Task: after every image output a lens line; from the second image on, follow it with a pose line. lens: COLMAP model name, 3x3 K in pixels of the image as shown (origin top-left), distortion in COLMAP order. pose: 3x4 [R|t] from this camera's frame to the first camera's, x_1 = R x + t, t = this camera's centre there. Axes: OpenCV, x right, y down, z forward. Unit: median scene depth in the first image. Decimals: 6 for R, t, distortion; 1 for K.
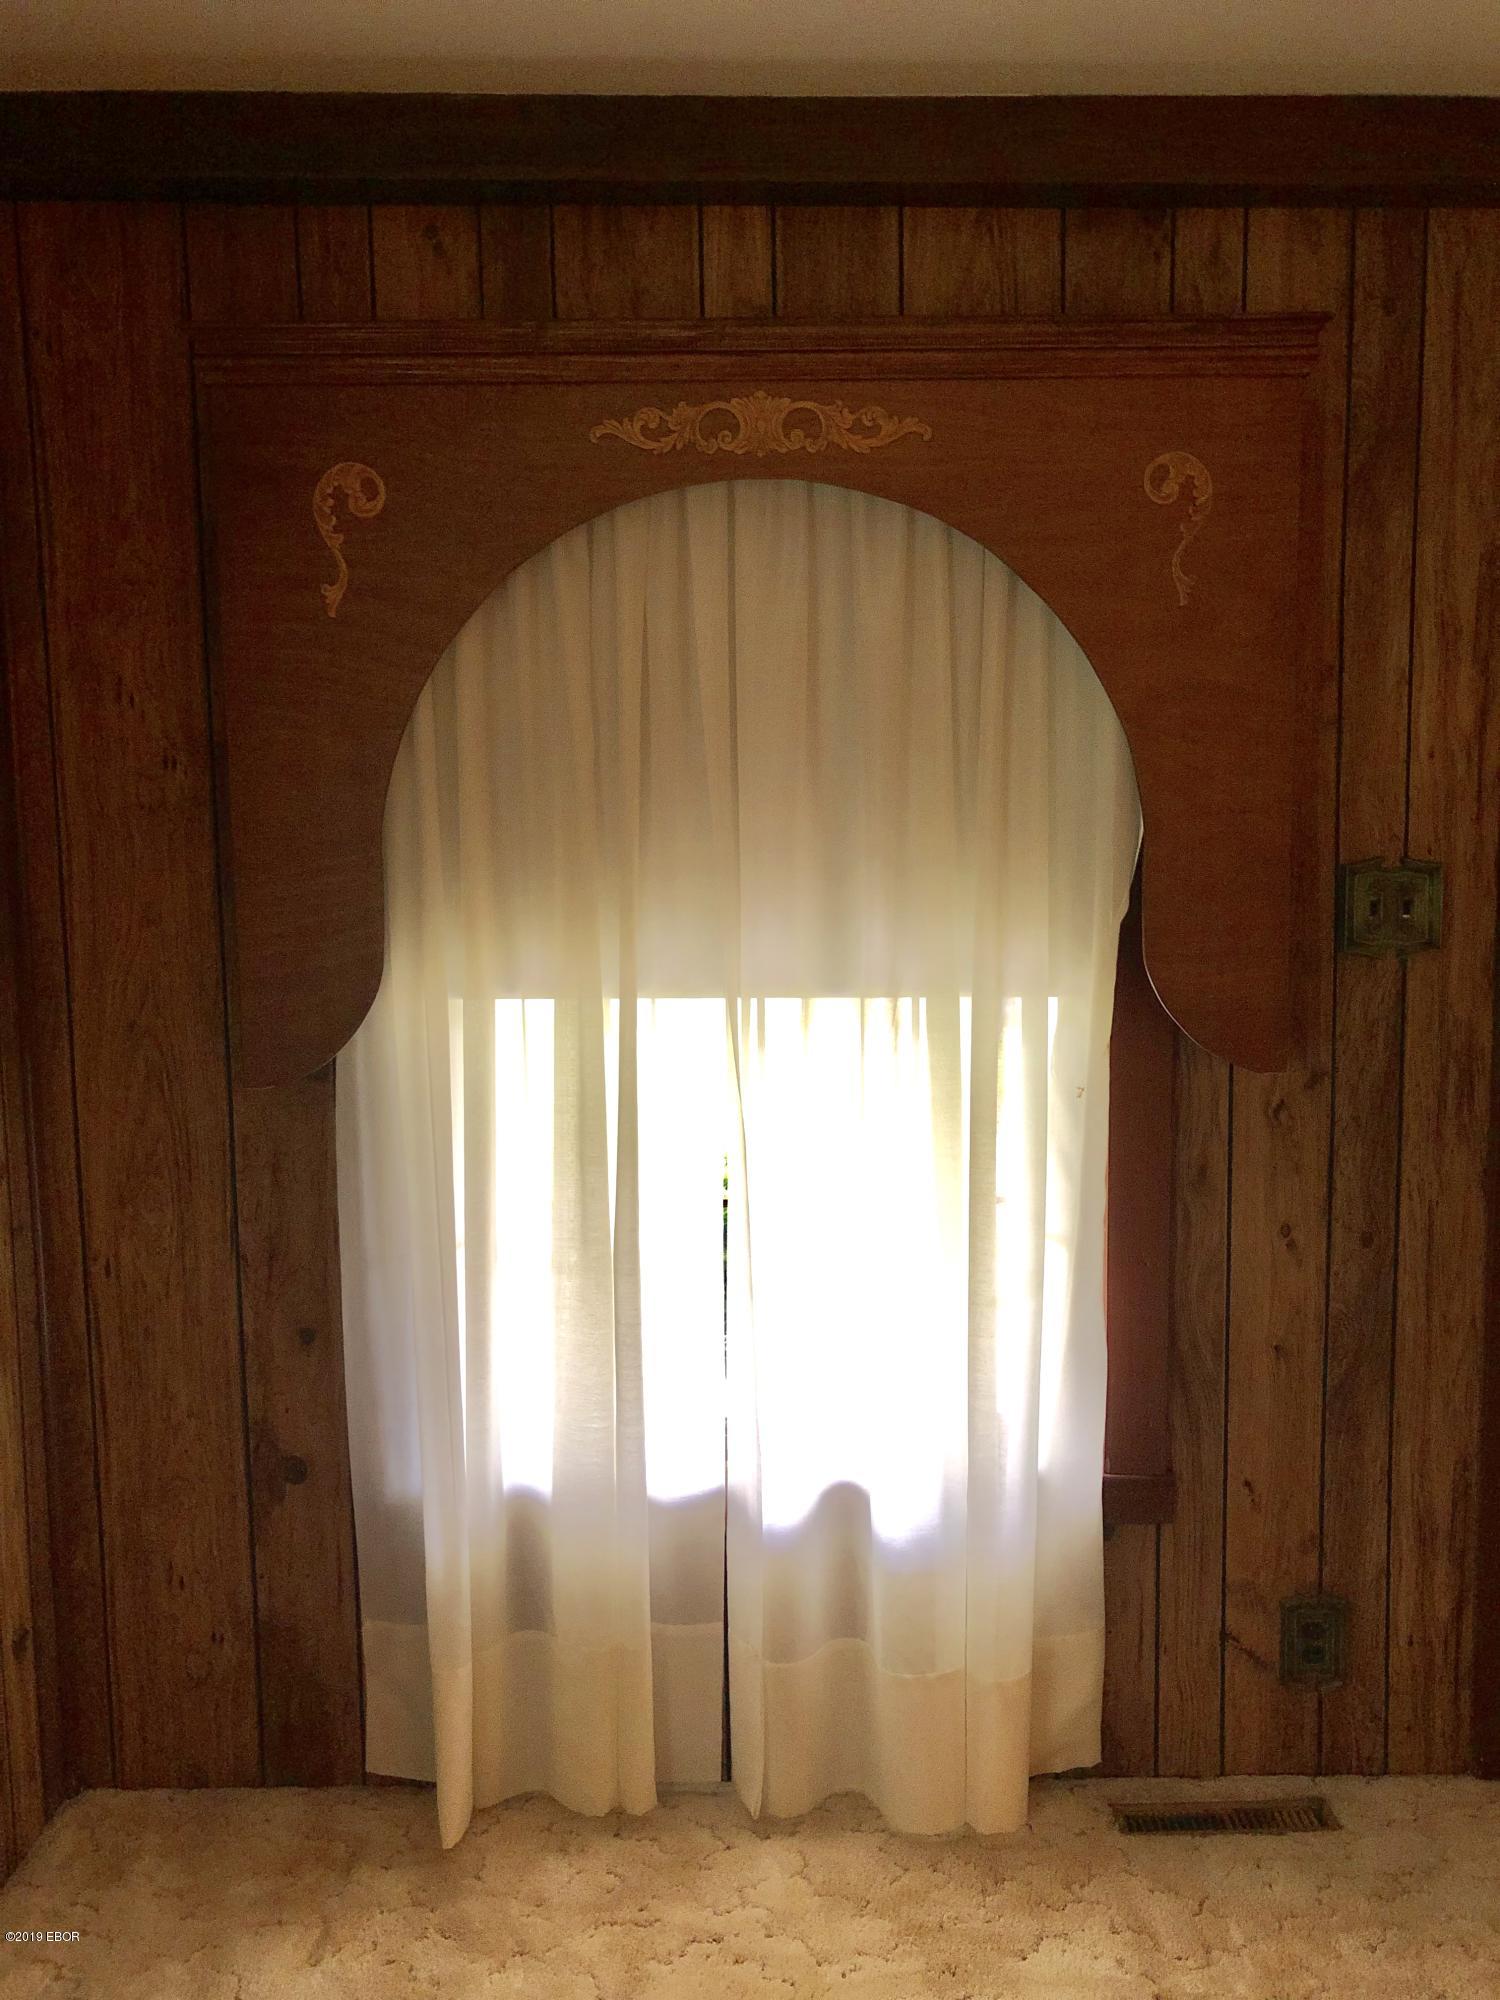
lens RADIAL K [[1686.1, 0, 754.2], [0, 1686.1, 992.8], [0, 0, 1]] dist [0.031573, -0.038693]
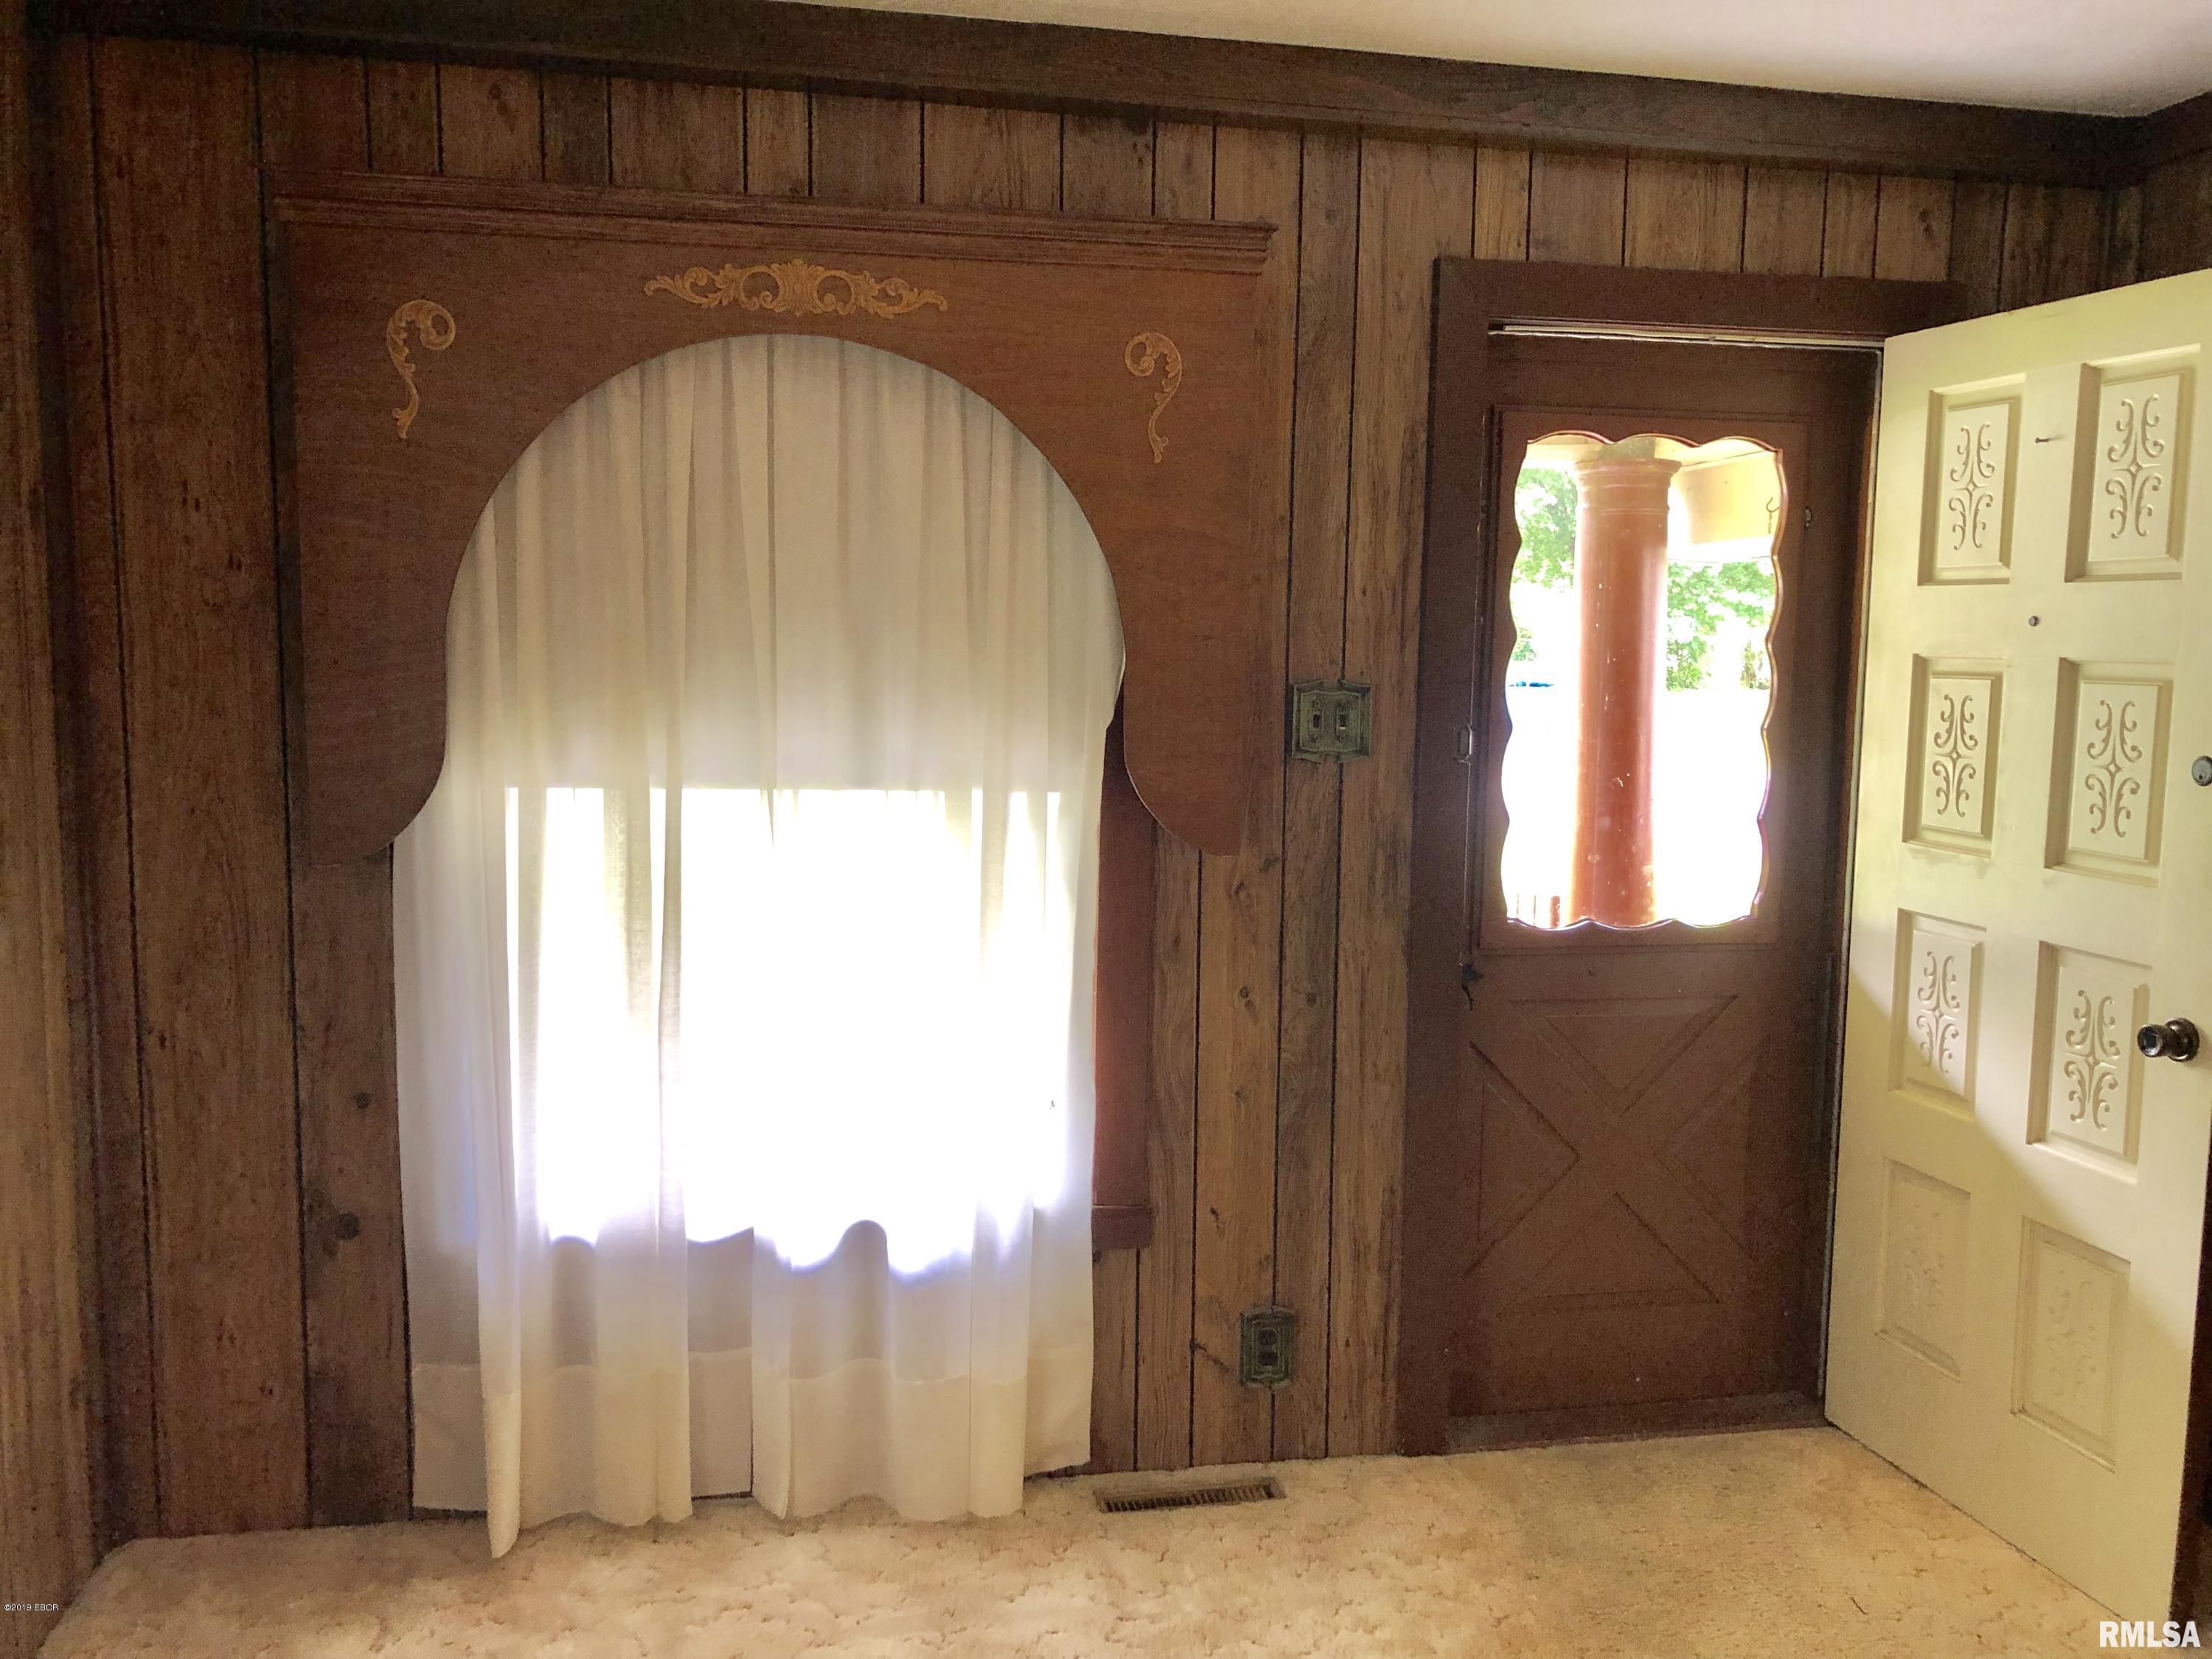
lens RADIAL K [[1864.8, 0, 1120.8], [0, 1864.8, 822.7], [0, 0, 1]] dist [0.031573, -0.038693]
pose [[0.984054, 0.008880, 0.177648, -0.002804], [-0.007338, 0.999929, -0.009335, 0.035218], [-0.177718, 0.007883, 0.984050, -0.268987]]
